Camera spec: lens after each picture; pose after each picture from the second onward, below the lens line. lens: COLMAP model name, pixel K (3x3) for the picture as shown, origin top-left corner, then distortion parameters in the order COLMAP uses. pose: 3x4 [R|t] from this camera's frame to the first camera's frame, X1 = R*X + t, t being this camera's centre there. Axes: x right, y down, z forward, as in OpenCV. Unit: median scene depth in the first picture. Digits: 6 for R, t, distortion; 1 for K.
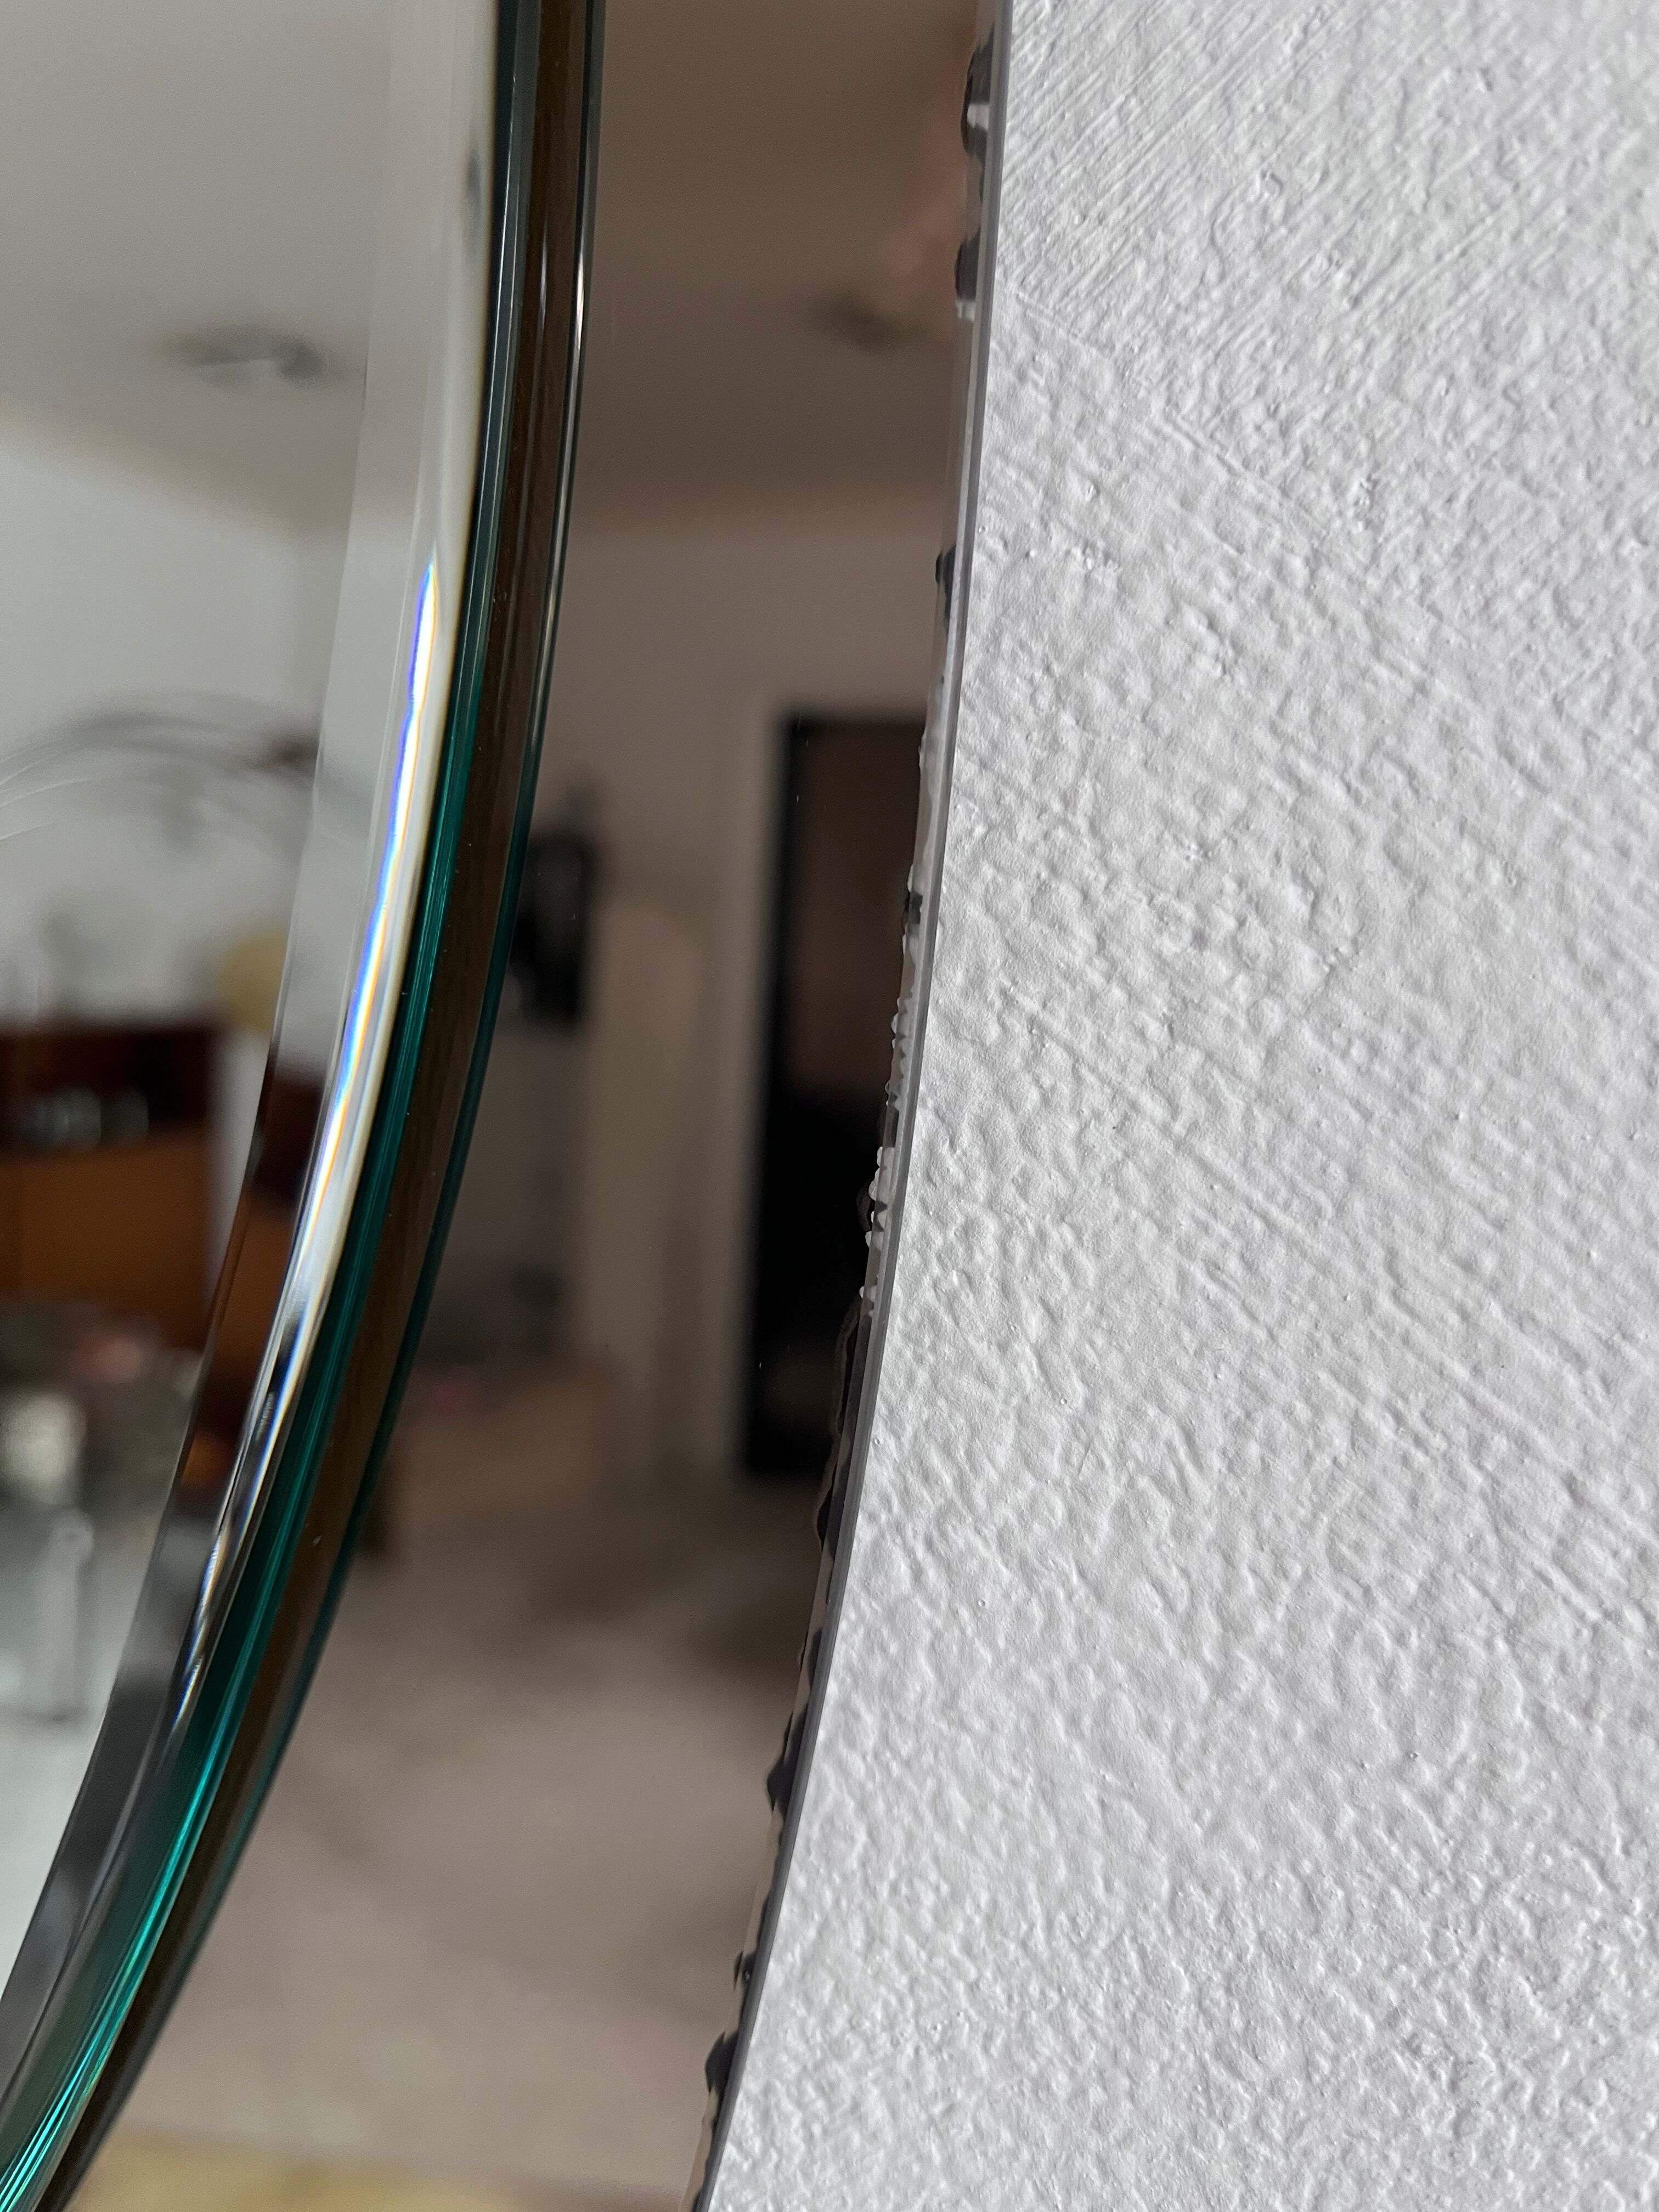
lens RADIAL K [[1644.9, 0, 829.0], [0, 1644.9, 1107.2], [0, 0, 1]] dist [0.006944, -0.002816]
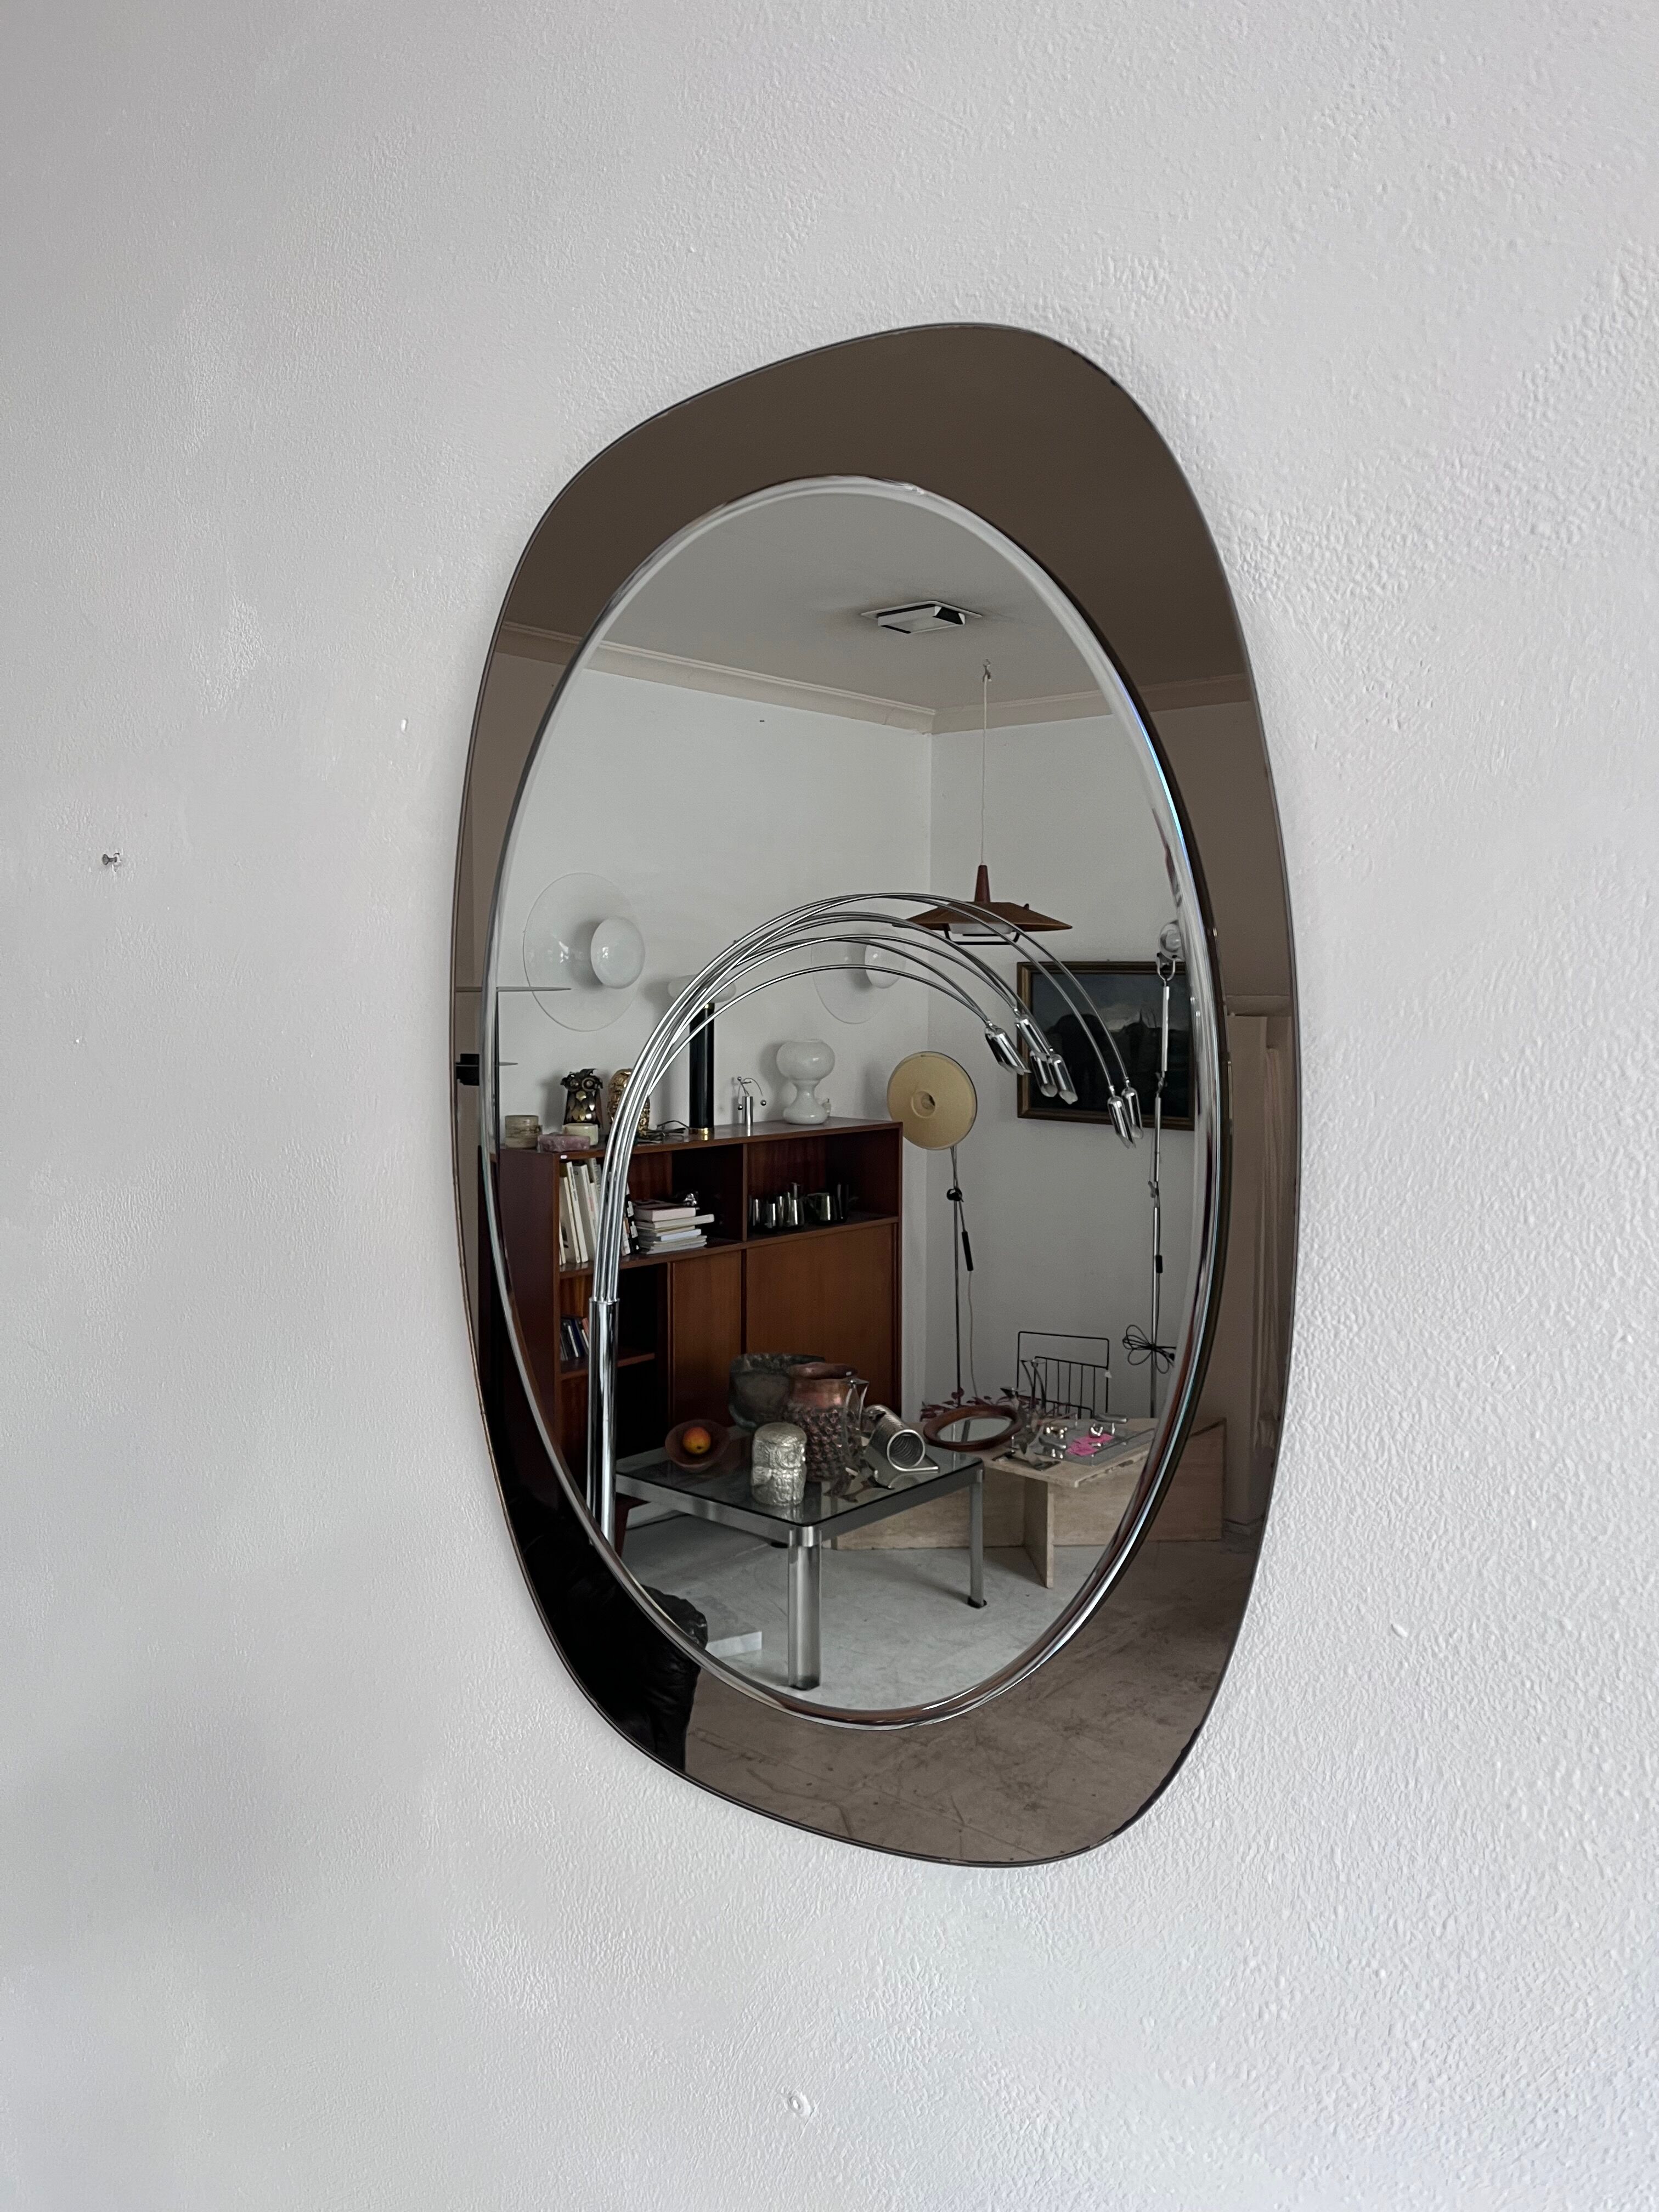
lens RADIAL K [[1644.9, 0, 834.1], [0, 1644.9, 1111.9], [0, 0, 1]] dist [0.006944, -0.002816]
pose [[0.936409, -0.028717, -0.349735, 0.612957], [0.018483, 0.999299, -0.032563, -0.694454], [0.350425, 0.024028, 0.936283, -5.204324]]
